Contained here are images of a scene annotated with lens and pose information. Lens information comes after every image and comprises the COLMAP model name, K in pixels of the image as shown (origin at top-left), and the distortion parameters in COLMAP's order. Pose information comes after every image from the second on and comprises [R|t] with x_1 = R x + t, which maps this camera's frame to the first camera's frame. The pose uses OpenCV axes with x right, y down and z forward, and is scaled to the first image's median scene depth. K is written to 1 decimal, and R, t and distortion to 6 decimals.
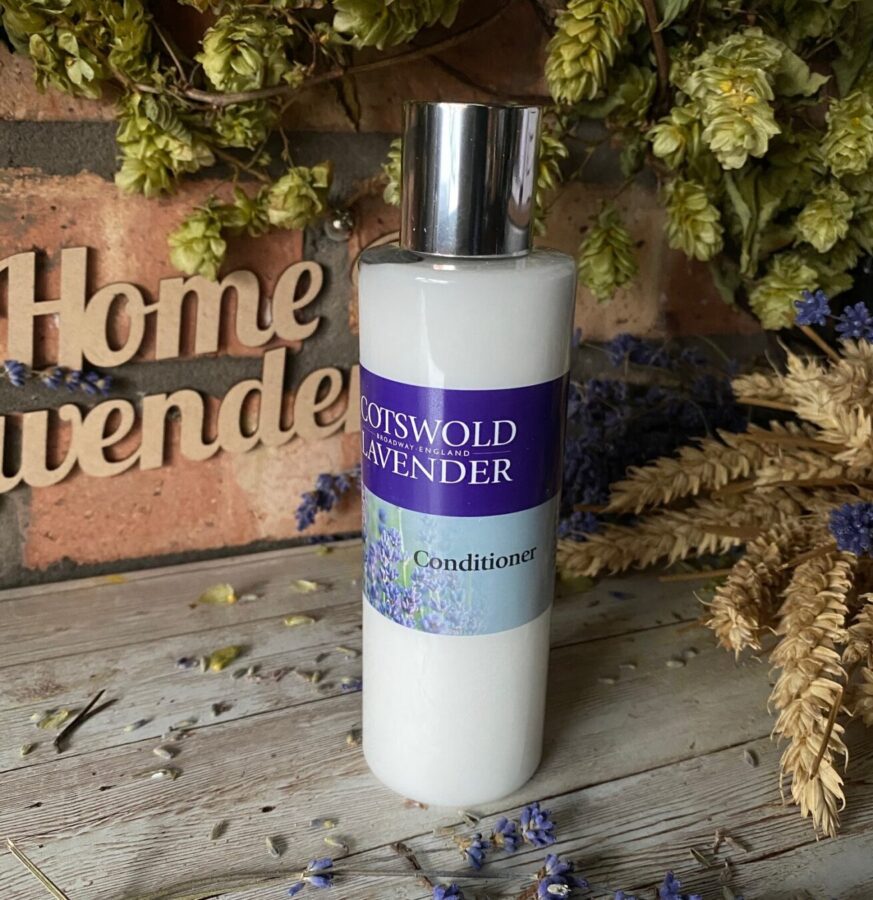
lens RADIAL K [[926.4, 0, 443.4], [0, 926.4, 466.7], [0, 0, 1]] dist [-0.024790, 0.000000]
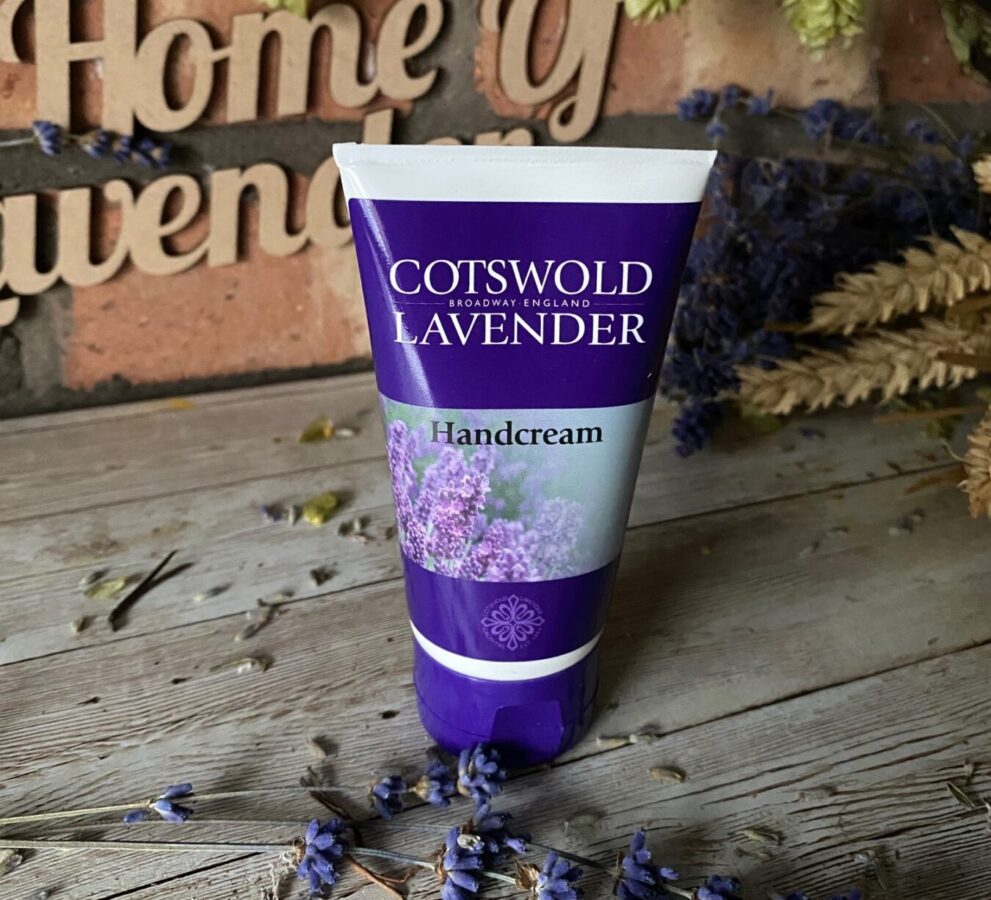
lens RADIAL K [[1050.6, 0, 497.5], [0, 1050.6, 387.8], [0, 0, 1]] dist [-0.035654, 0.000000]
pose [[0.999355, 0.020609, -0.029419, -0.060979], [-0.017030, 0.992972, 0.117116, -0.002817], [0.031626, -0.116540, 0.992682, 0.127176]]
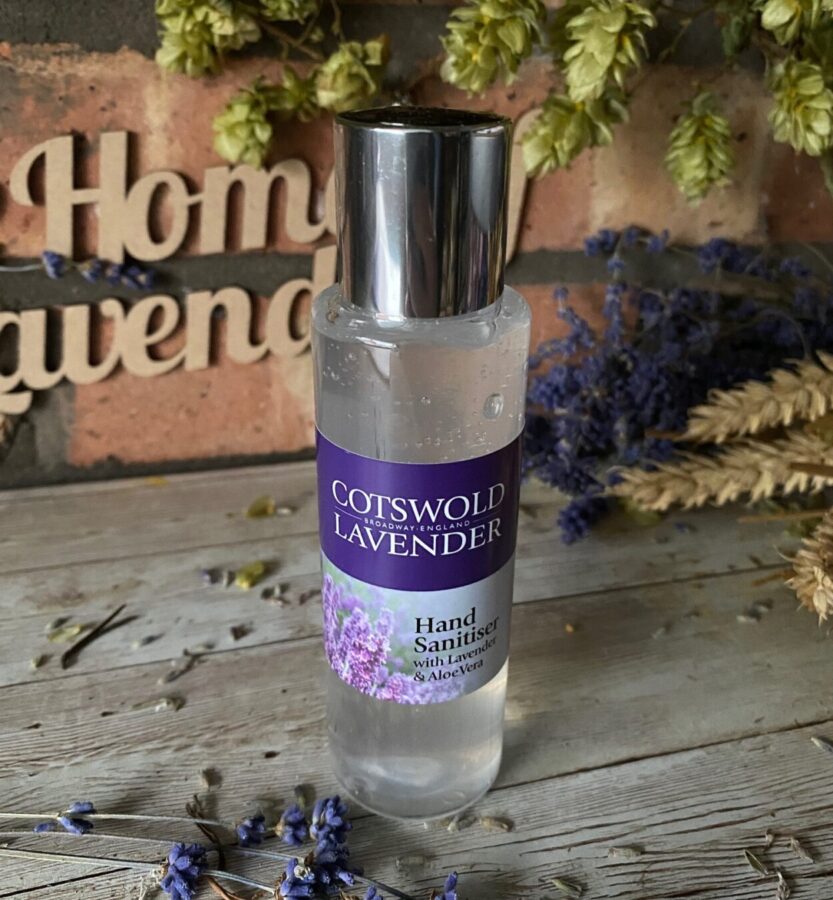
lens RADIAL K [[889.6, 0, 423.4], [0, 889.6, 426.4], [0, 0, 1]] dist [-0.027548, 0.000000]
pose [[0.990551, 0.050394, -0.127551, 0.041349], [-0.041288, 0.996473, 0.073055, -0.017561], [0.130783, -0.067098, 0.989138, 0.132113]]
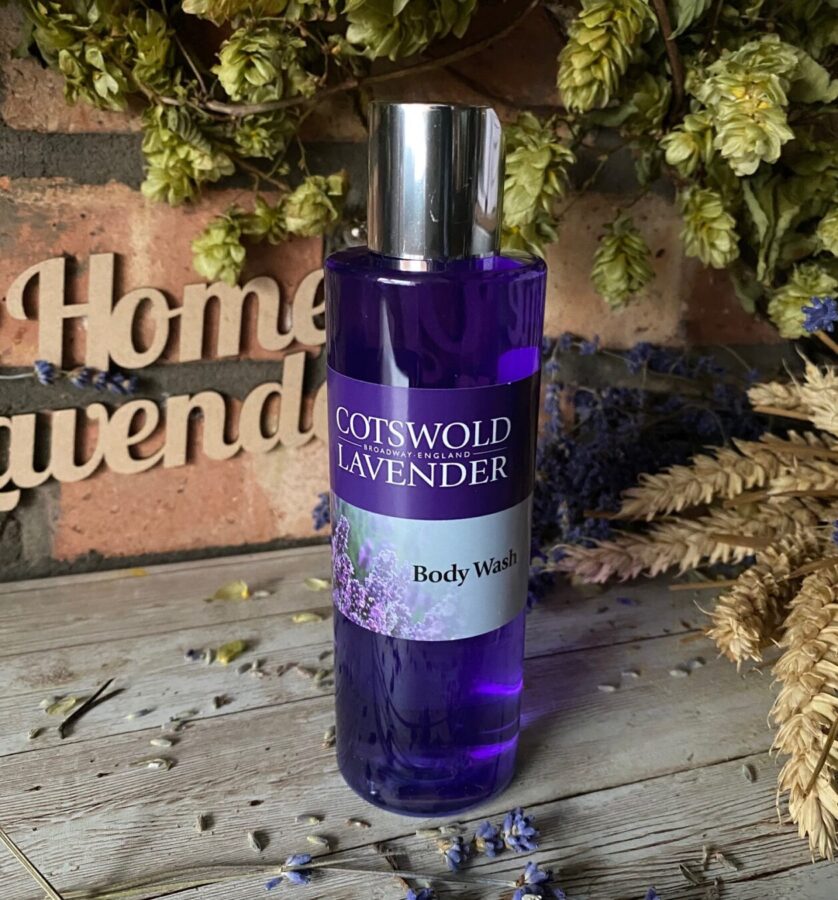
lens RADIAL K [[890.8, 0, 429.7], [0, 890.8, 457.9], [0, 0, 1]] dist [-0.023863, 0.000000]
pose [[0.997079, 0.017879, -0.074260, 0.049362], [-0.019267, 0.999652, -0.018018, 0.005095], [0.073912, 0.019396, 0.997076, 0.027835]]
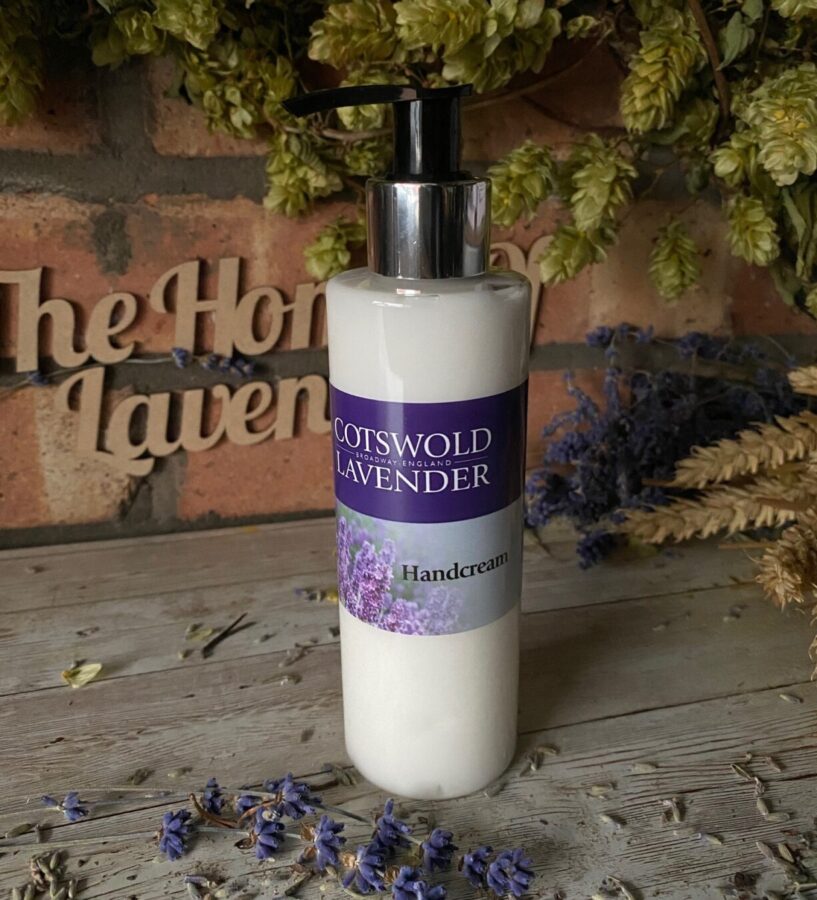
lens RADIAL K [[868.1, 0, 412.0], [0, 868.1, 425.1], [0, 0, 1]] dist [-0.022819, 0.000000]
pose [[0.989999, 0.018965, -0.139792, 0.009441], [-0.026020, 0.998469, -0.048810, 0.038097], [0.138652, 0.051959, 0.988977, -0.107035]]
